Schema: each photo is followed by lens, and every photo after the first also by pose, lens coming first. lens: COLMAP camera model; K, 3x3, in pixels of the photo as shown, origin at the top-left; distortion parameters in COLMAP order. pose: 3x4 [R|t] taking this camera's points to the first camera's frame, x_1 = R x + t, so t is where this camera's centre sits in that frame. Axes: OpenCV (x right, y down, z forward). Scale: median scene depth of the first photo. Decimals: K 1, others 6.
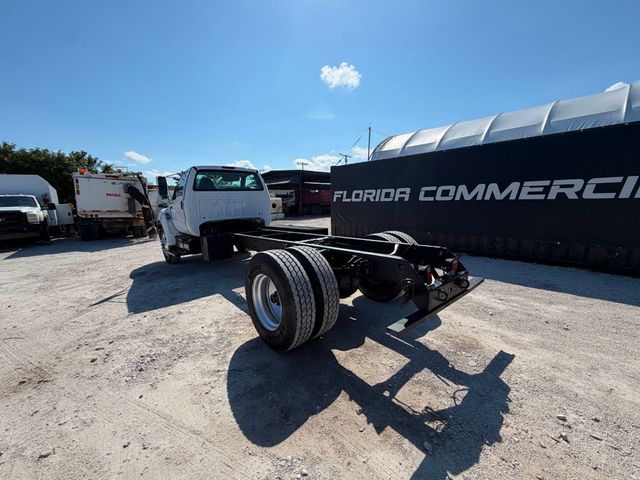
lens RADIAL K [[255.8, 0, 317.8], [0, 255.8, 242.5], [0, 0, 1]] dist [0.002907, 0.000151]
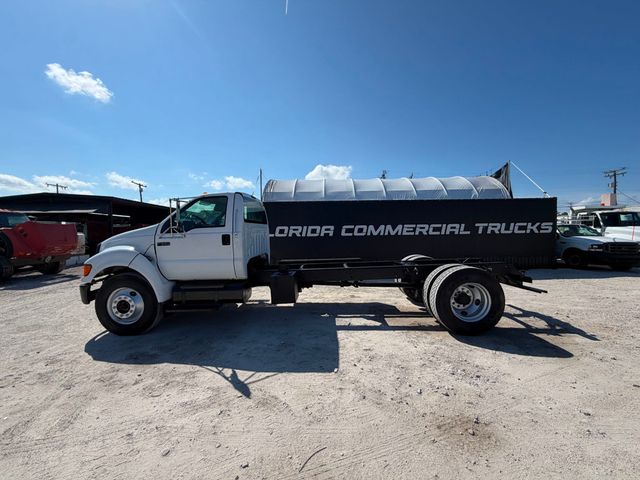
lens RADIAL K [[255.8, 0, 320.3], [0, 255.8, 240.0], [0, 0, 1]] dist [0.002907, 0.000151]
pose [[0.681435, -0.009903, 0.731812, -0.769982], [0.121311, 0.987605, -0.099596, -0.030646], [-0.721755, 0.156645, 0.674190, 0.244490]]
